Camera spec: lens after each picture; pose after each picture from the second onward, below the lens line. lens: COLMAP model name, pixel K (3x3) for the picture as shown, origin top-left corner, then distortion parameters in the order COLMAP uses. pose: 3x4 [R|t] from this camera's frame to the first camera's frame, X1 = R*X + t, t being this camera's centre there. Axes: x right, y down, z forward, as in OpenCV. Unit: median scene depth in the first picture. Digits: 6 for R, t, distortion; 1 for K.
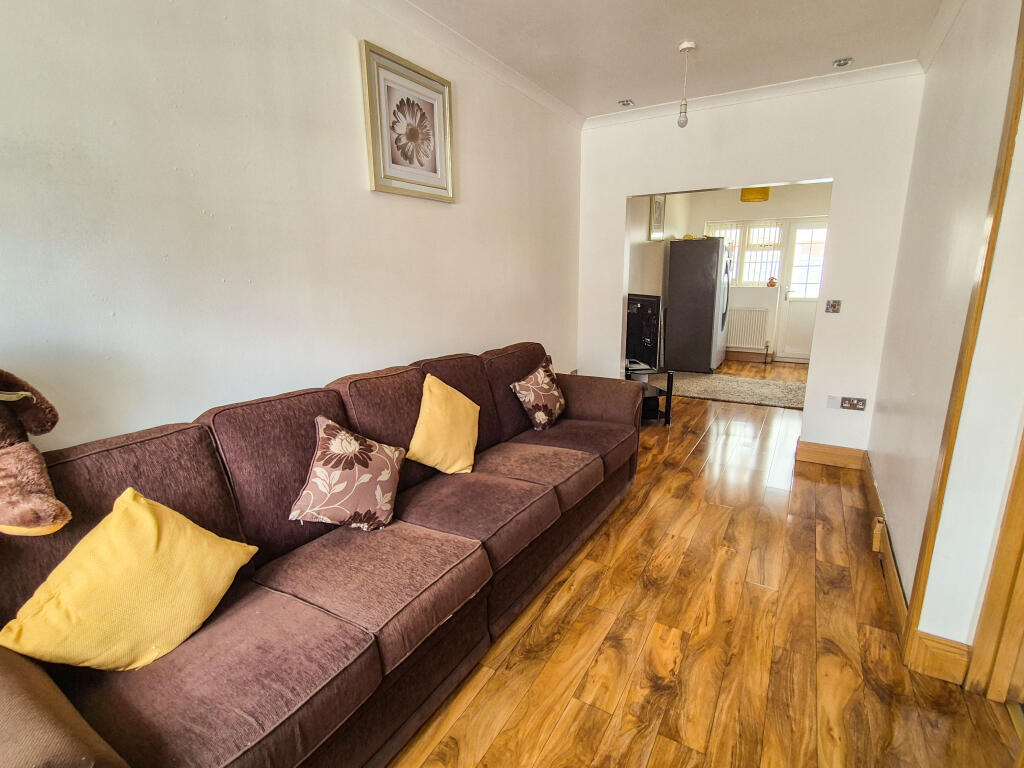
lens RADIAL K [[508.2, 0, 518.4], [0, 508.2, 386.7], [0, 0, 1]] dist [0.005818, -0.000132]
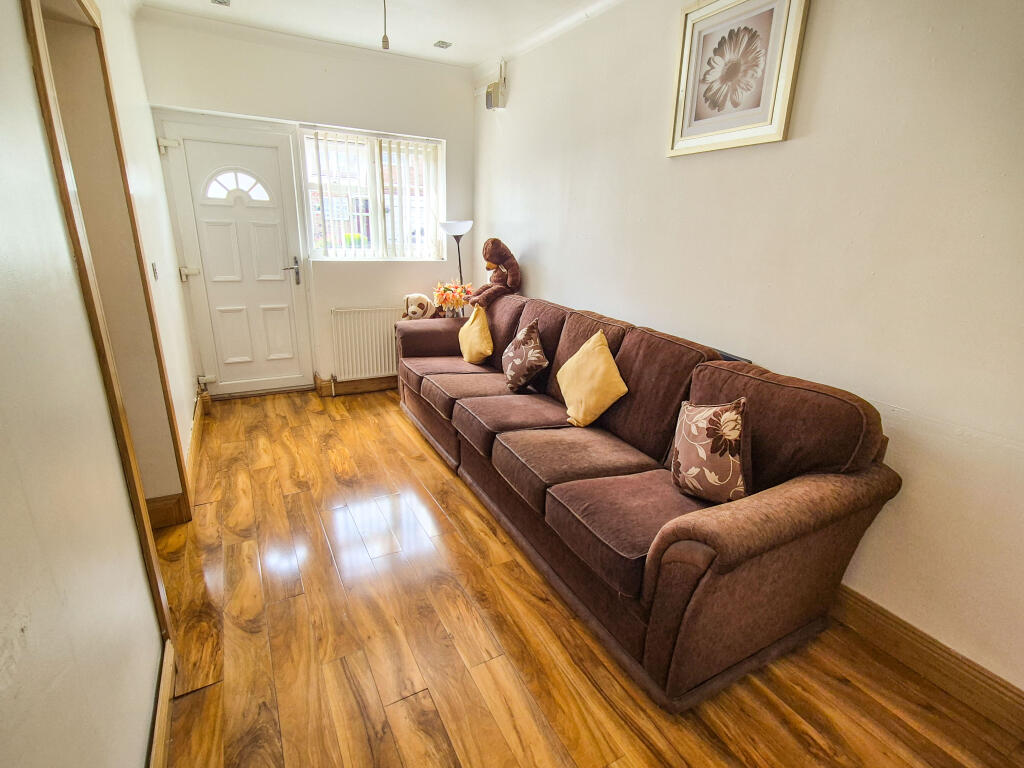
lens RADIAL K [[508.2, 0, 514.1], [0, 508.2, 387.3], [0, 0, 1]] dist [0.005818, -0.000132]
pose [[-0.524945, 0.248443, -0.814069, 0.812482], [-0.219840, 0.884418, 0.411674, -0.311370], [0.822255, 0.395071, -0.409653, 1.286800]]
